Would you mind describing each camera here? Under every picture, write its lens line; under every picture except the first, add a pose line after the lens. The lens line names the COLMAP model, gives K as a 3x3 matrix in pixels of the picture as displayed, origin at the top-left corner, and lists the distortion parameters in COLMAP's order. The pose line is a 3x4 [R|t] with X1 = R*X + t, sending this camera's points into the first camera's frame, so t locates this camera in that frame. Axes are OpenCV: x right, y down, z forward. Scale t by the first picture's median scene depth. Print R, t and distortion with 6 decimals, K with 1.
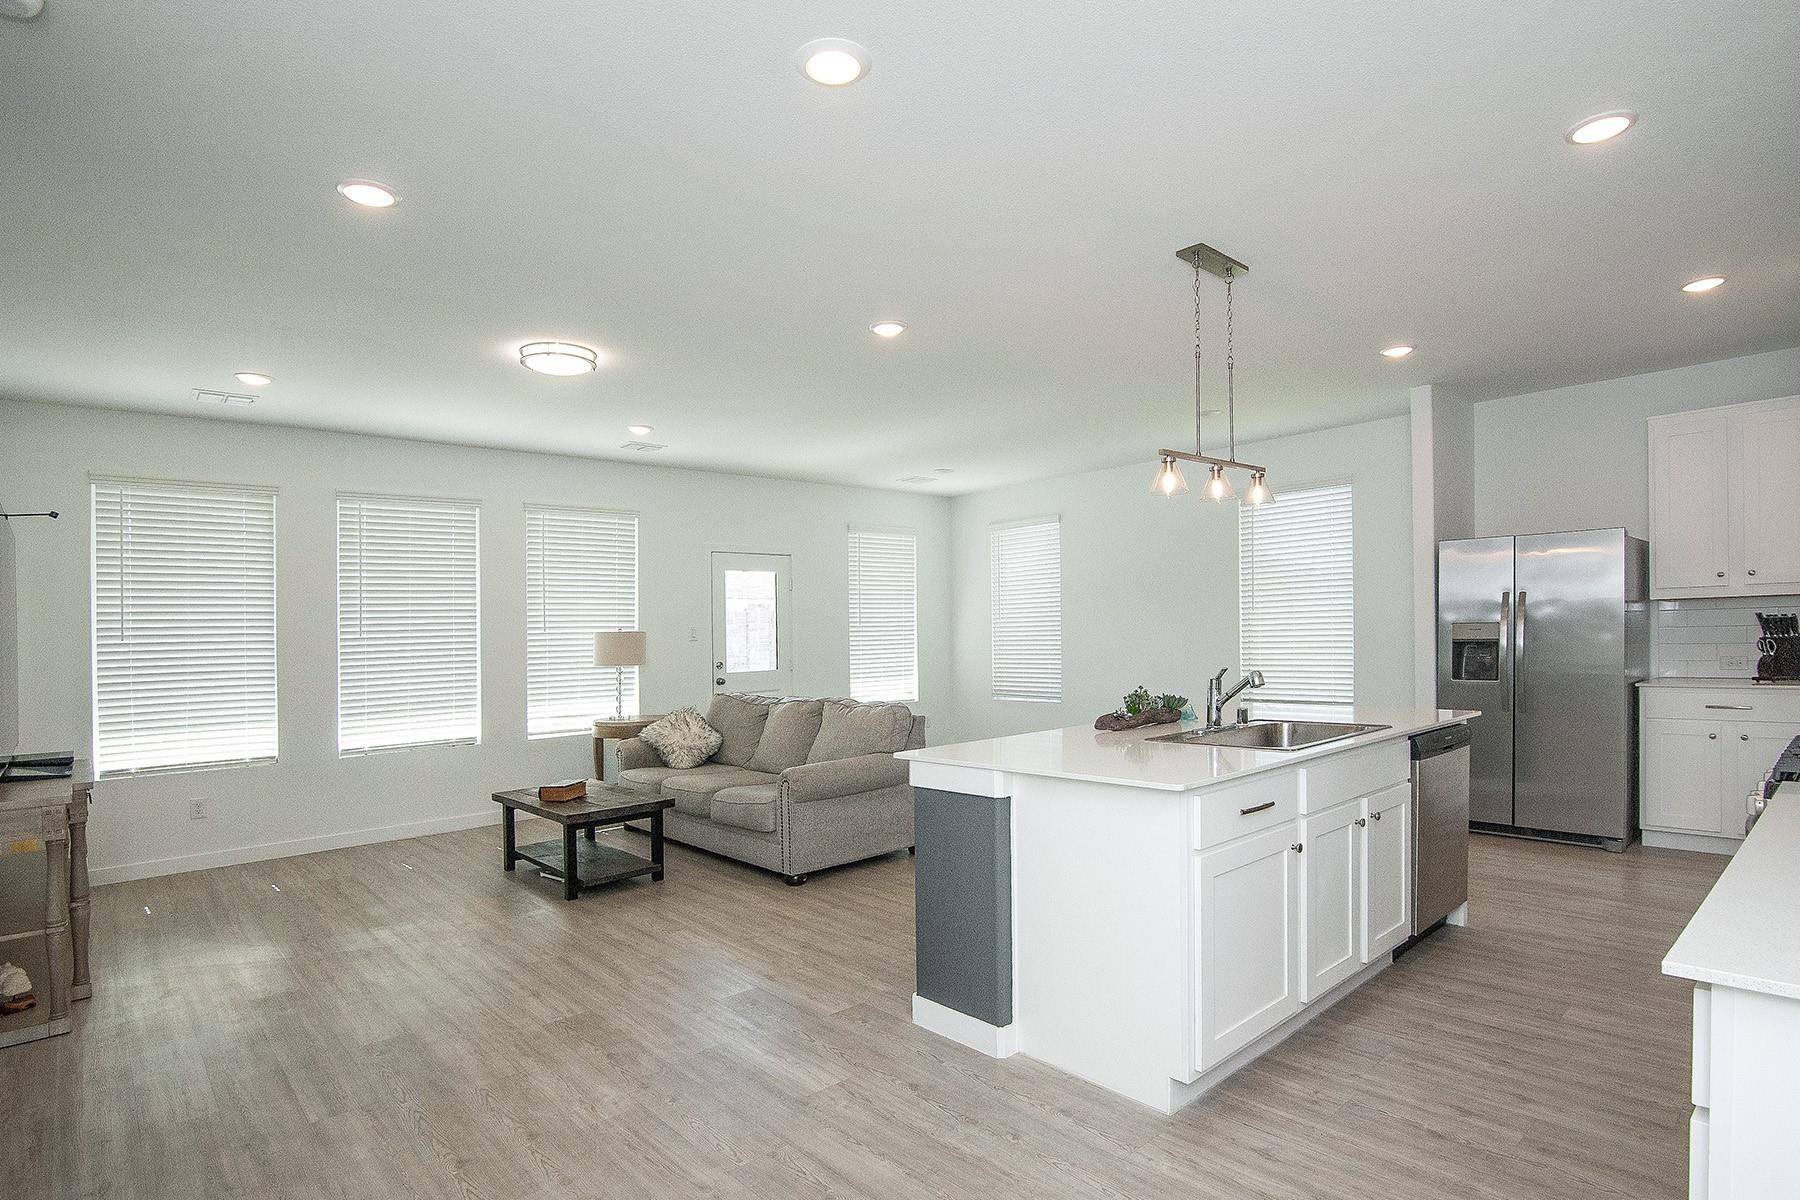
lens RADIAL K [[921.6, 0, 917.0], [0, 921.6, 590.9], [0, 0, 1]] dist [-0.004013, -0.002777]
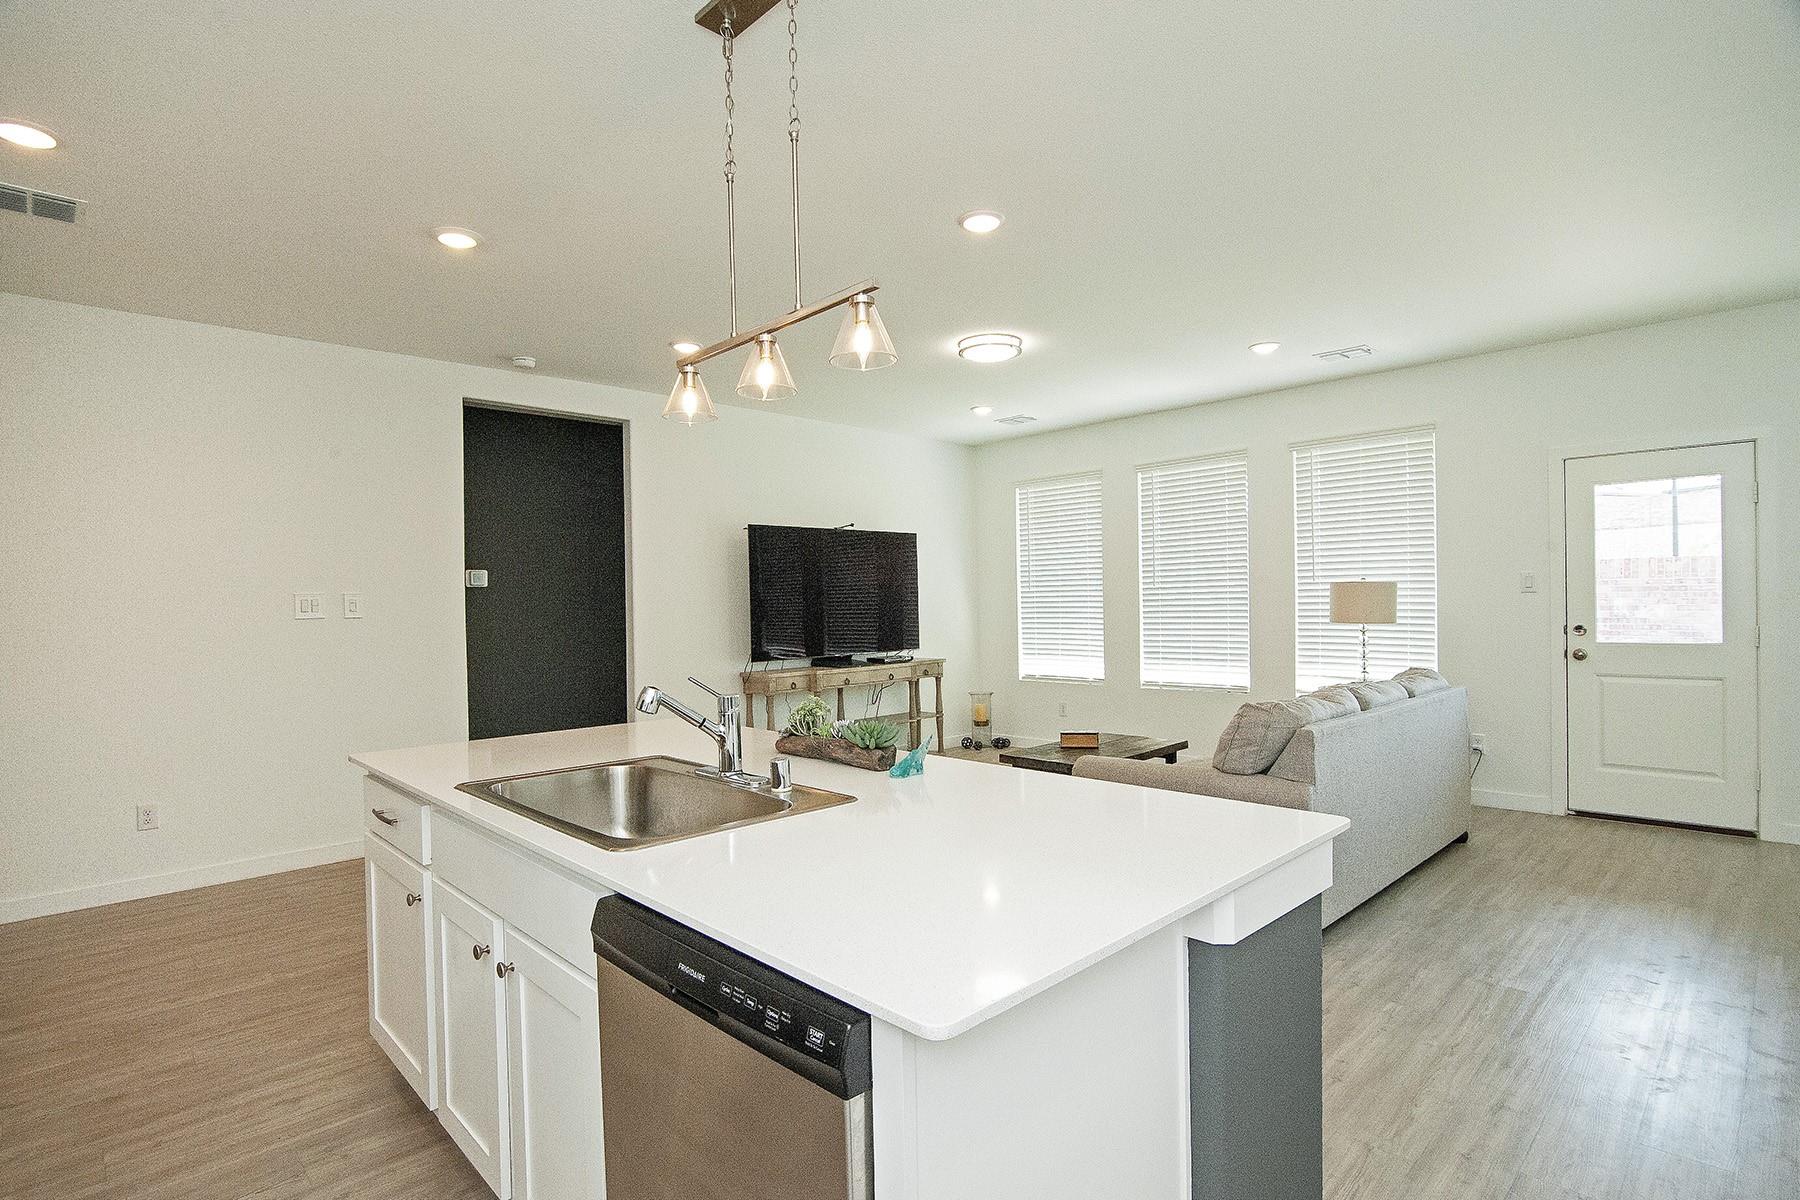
lens RADIAL K [[921.6, 0, 909.6], [0, 921.6, 603.6], [0, 0, 1]] dist [-0.004013, -0.002777]
pose [[0.047898, 0.030524, -0.998386, 0.596722], [0.065590, 0.997280, 0.033637, 0.011393], [0.996696, -0.067096, 0.045765, 0.689763]]
